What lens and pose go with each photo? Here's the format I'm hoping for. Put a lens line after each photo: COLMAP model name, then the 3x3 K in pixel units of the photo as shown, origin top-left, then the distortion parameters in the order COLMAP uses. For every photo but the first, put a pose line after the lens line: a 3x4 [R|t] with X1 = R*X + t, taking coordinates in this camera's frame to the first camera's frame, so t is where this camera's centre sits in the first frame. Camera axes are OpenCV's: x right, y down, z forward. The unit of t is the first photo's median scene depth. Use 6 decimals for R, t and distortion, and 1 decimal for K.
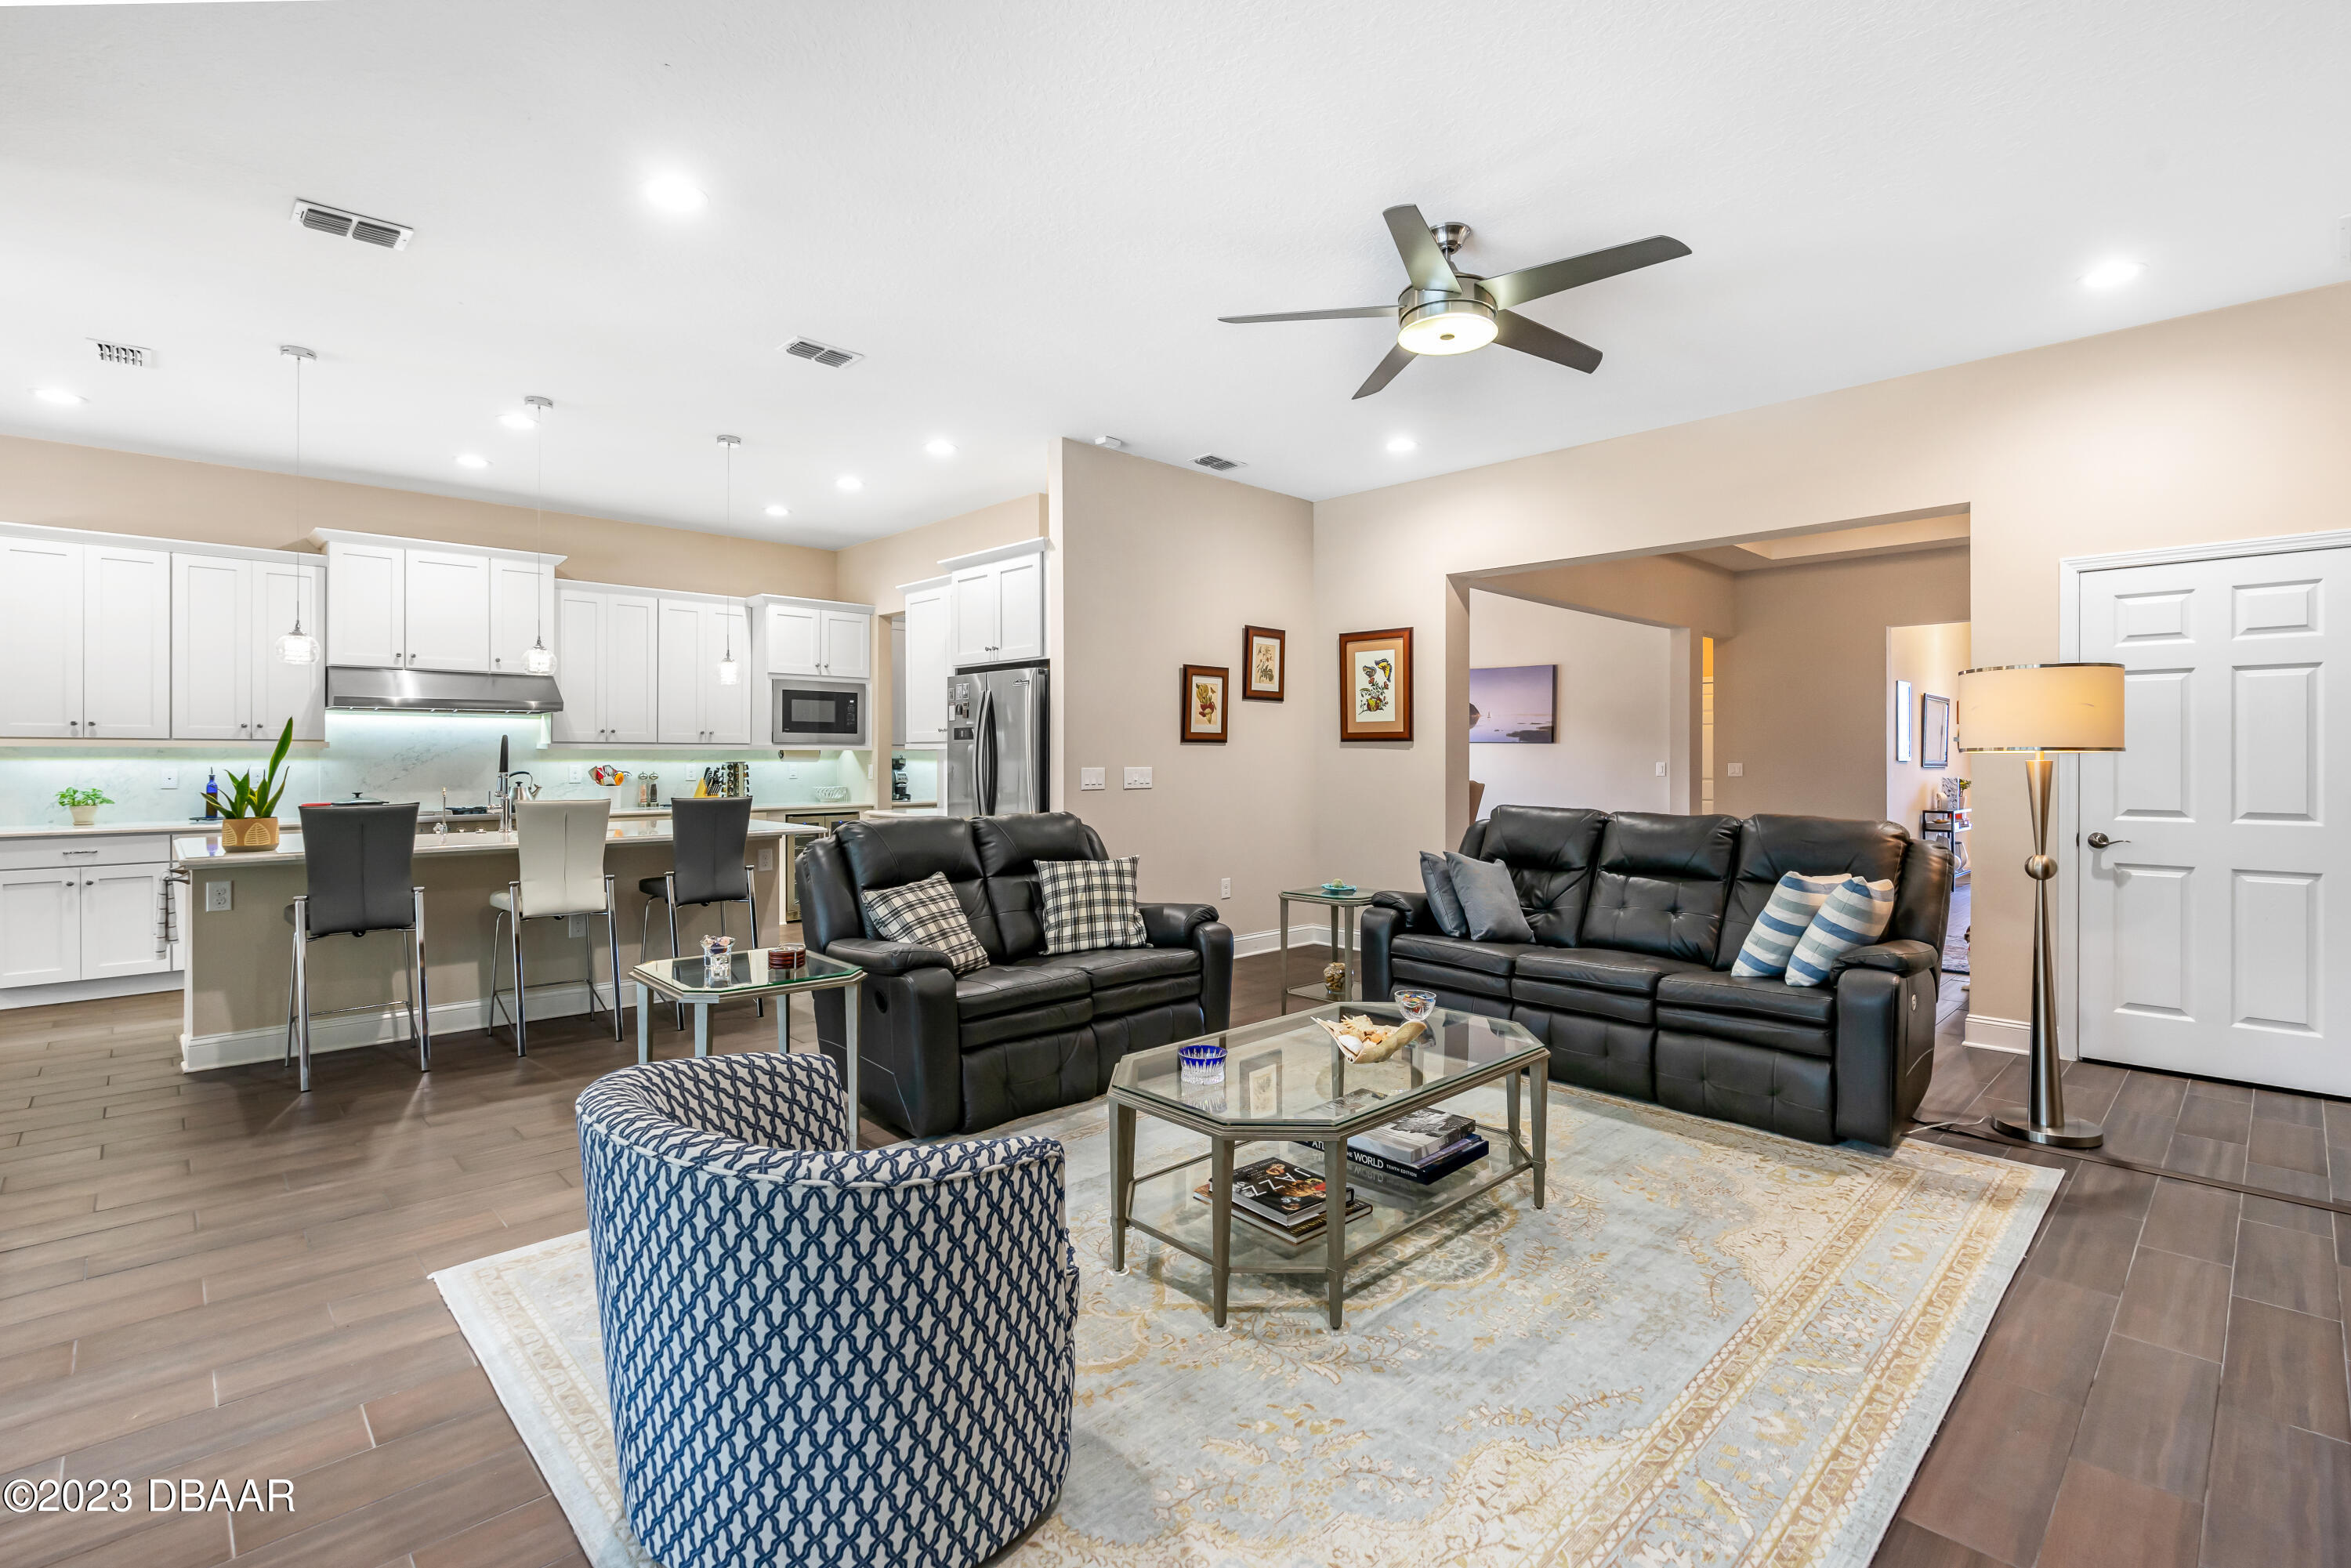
lens RADIAL K [[1083.1, 0, 1179.3], [0, 1083.1, 763.8], [0, 0, 1]] dist [0.000203, -0.000137]
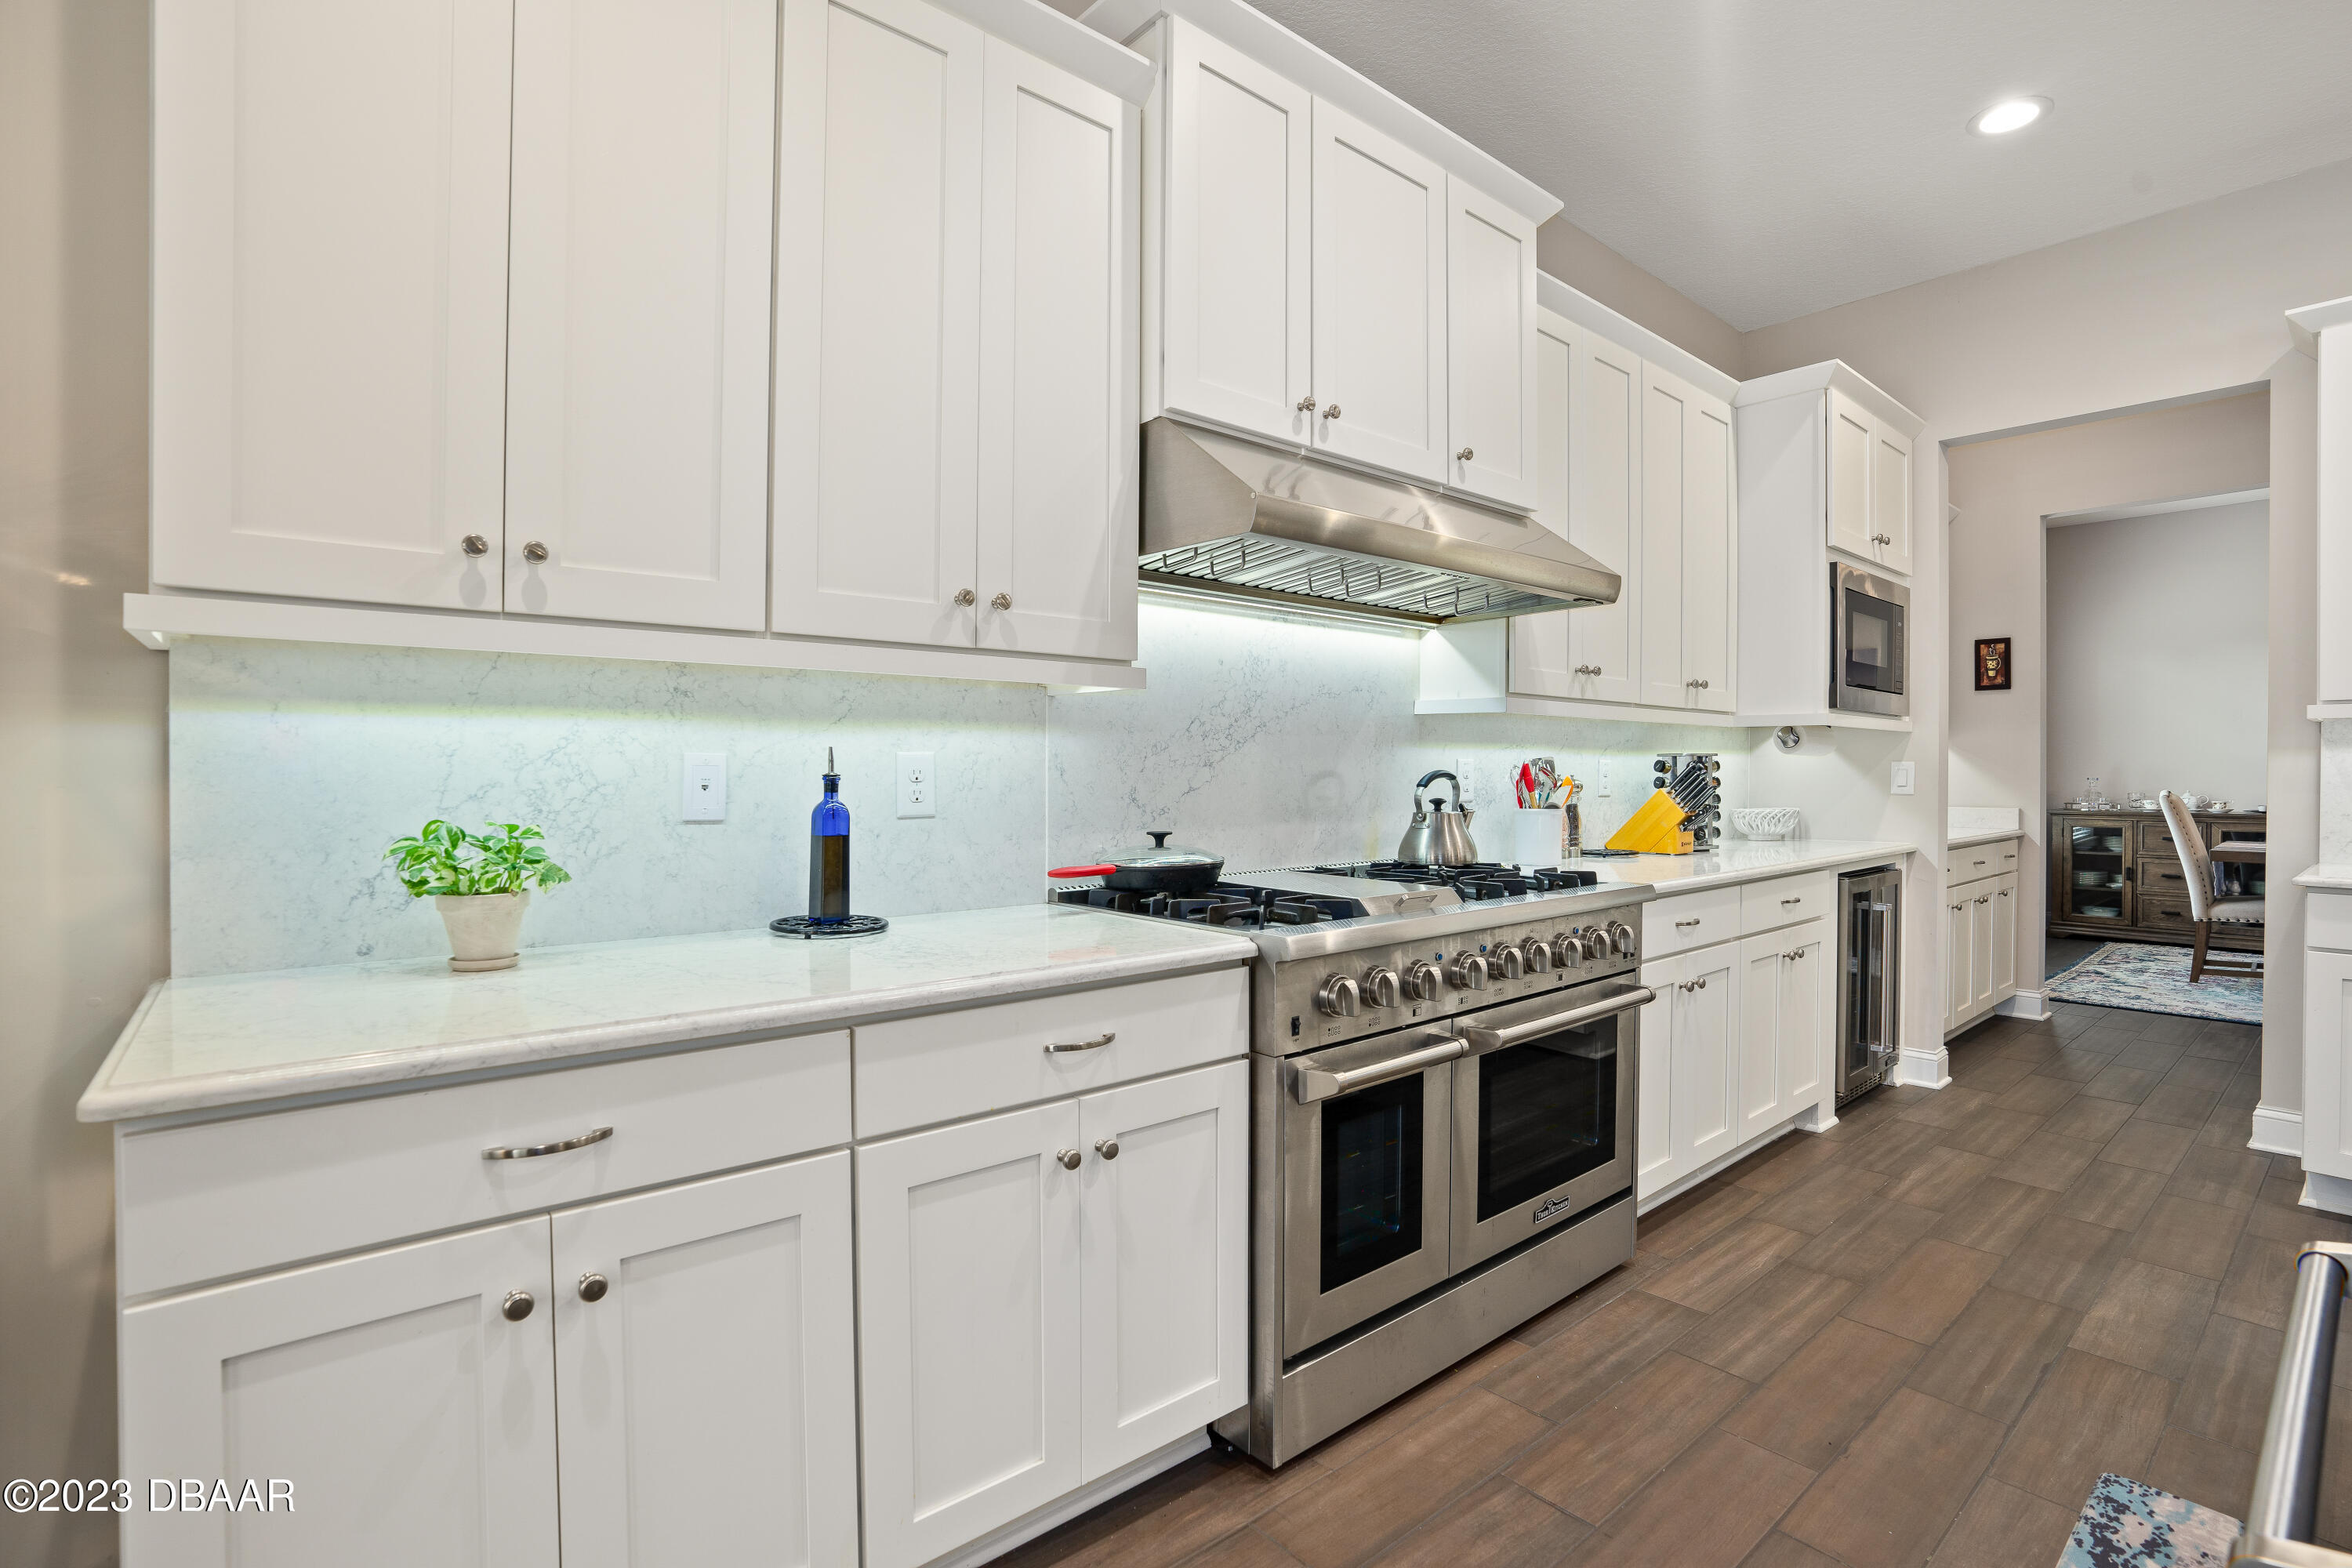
lens RADIAL K [[1108.0, 0, 1176.0], [0, 1108.0, 784.0], [0, 0, 1]] dist [-0.055445, 0.016851]
pose [[0.997823, 0.002728, -0.065899, -0.722914], [-0.002446, 0.999987, 0.004373, 0.010598], [0.065911, -0.004202, 0.997817, 0.657169]]
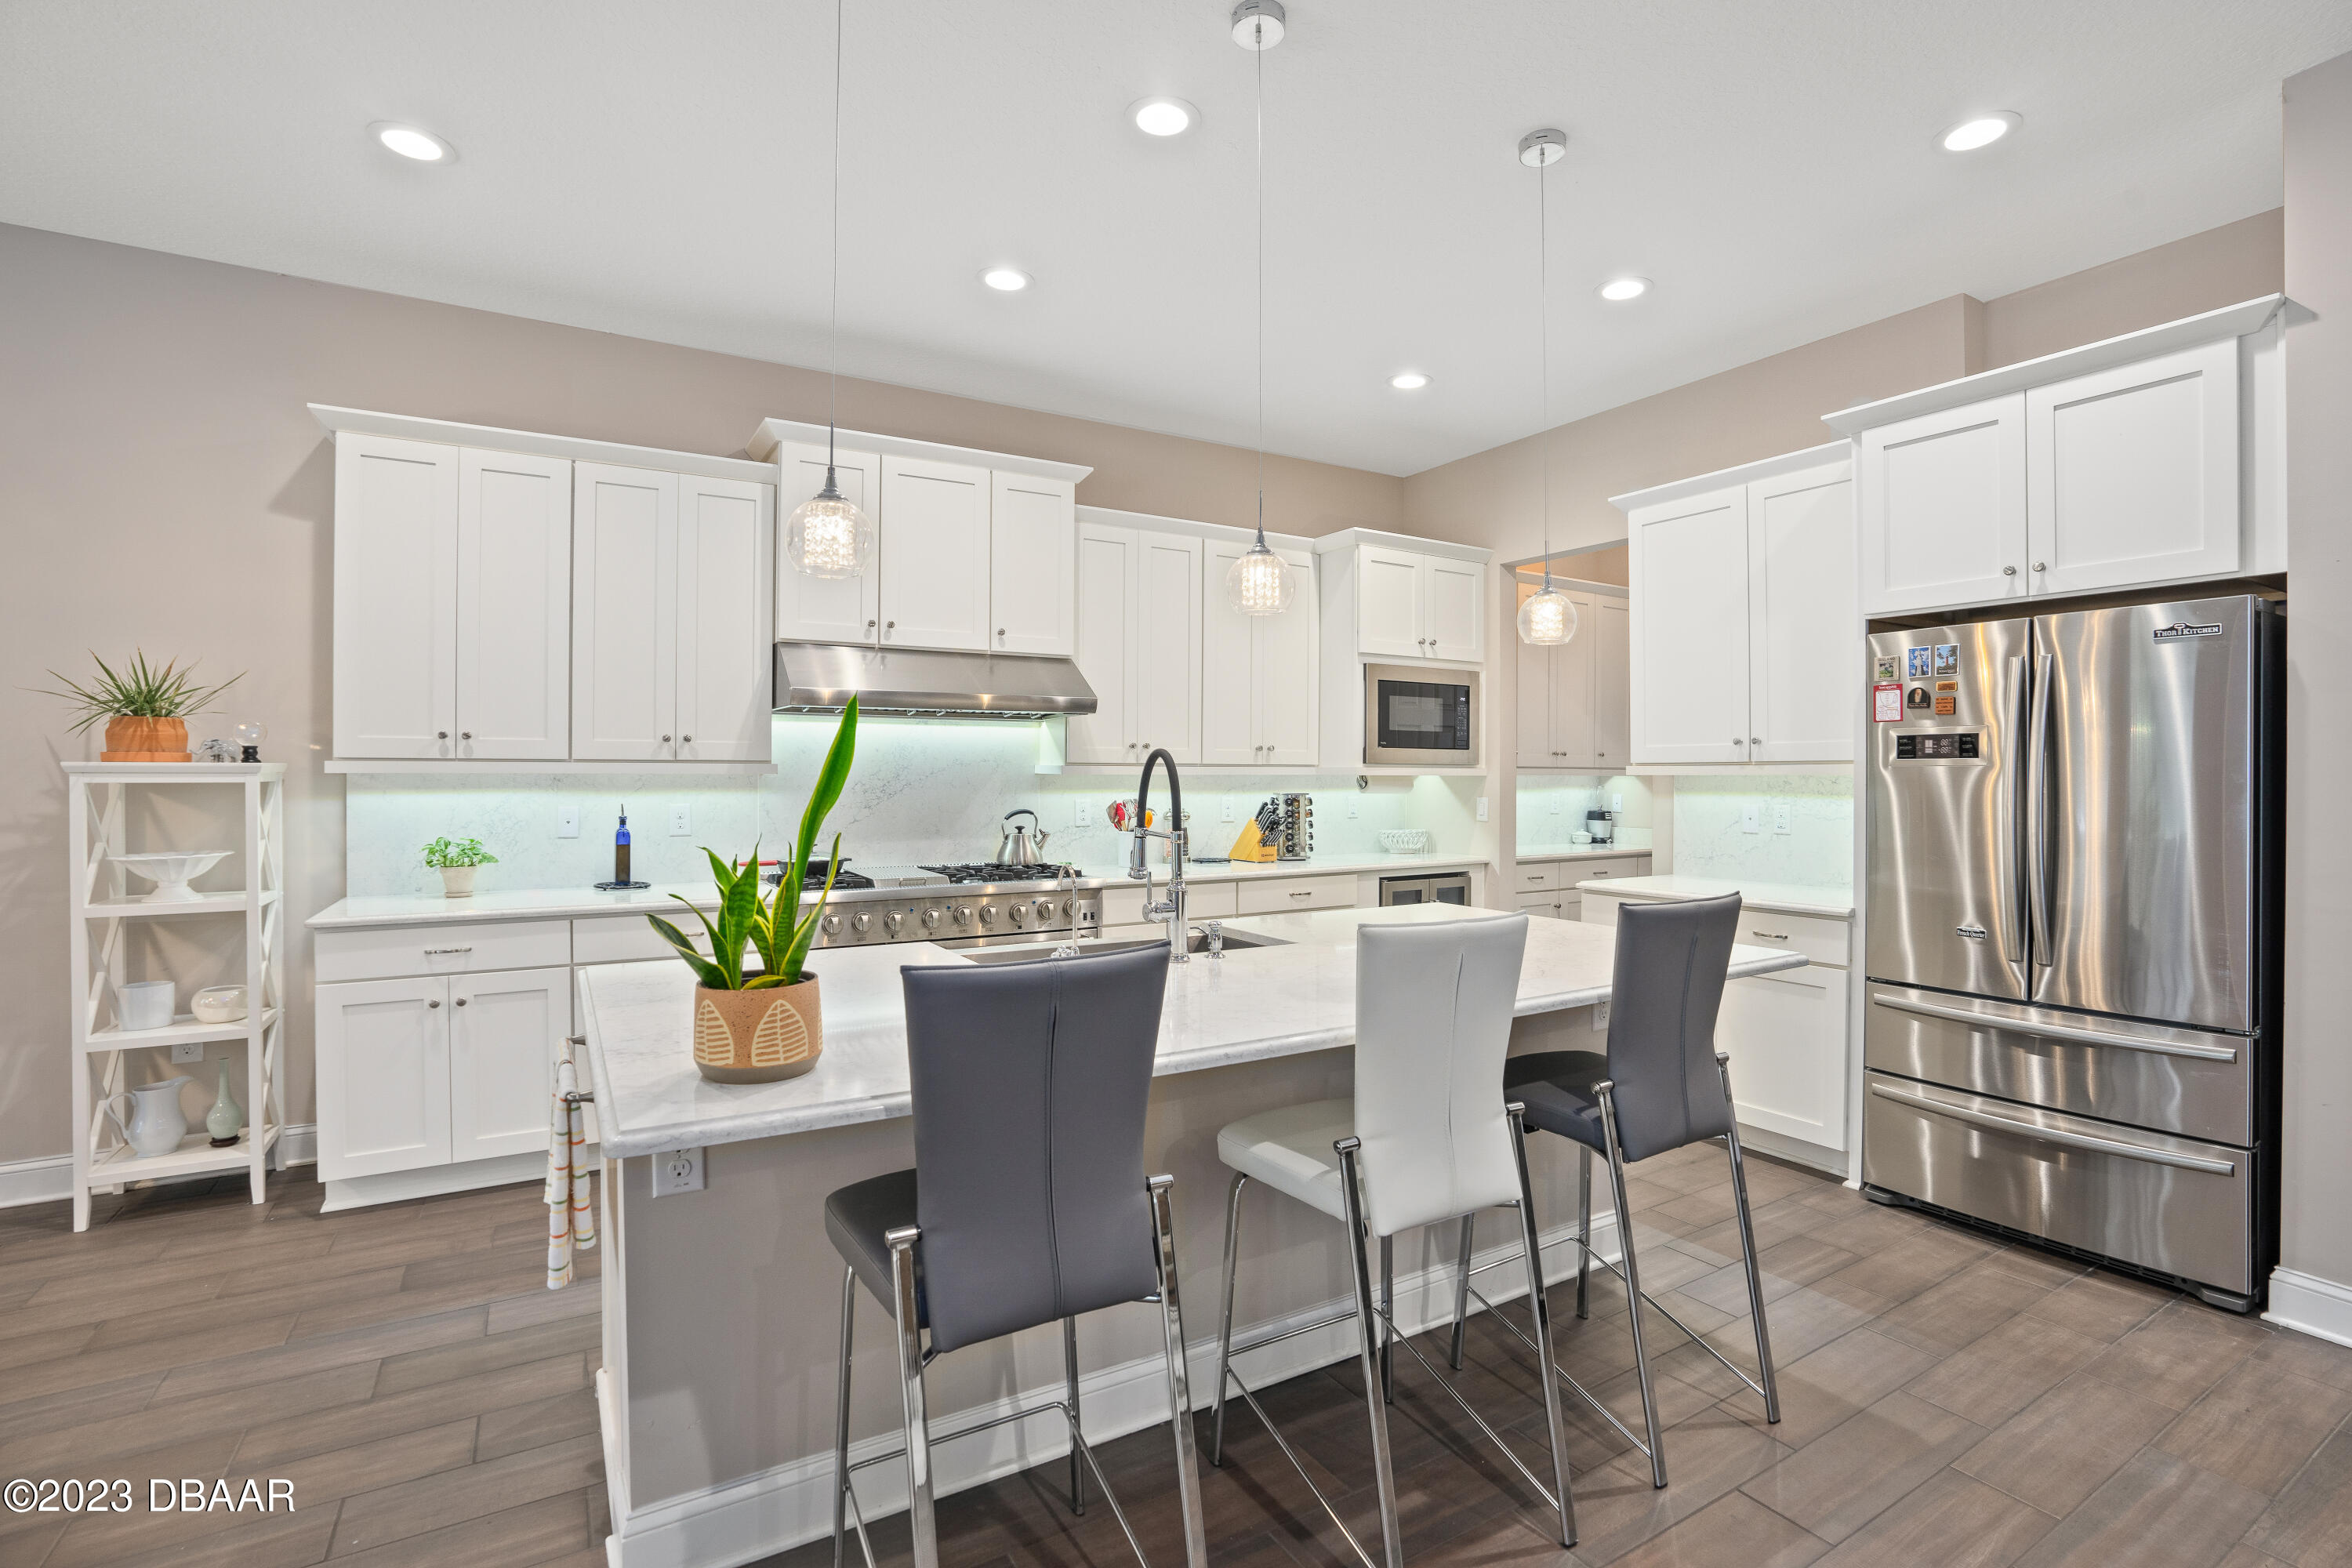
lens RADIAL K [[1108.0, 0, 1176.0], [0, 1108.0, 784.0], [0, 0, 1]] dist [-0.055445, 0.016851]
pose [[0.971502, 0.003664, -0.237005, -0.393407], [-0.003608, 0.999993, 0.000667, -0.009616], [0.237006, 0.000207, 0.971508, 0.419383]]
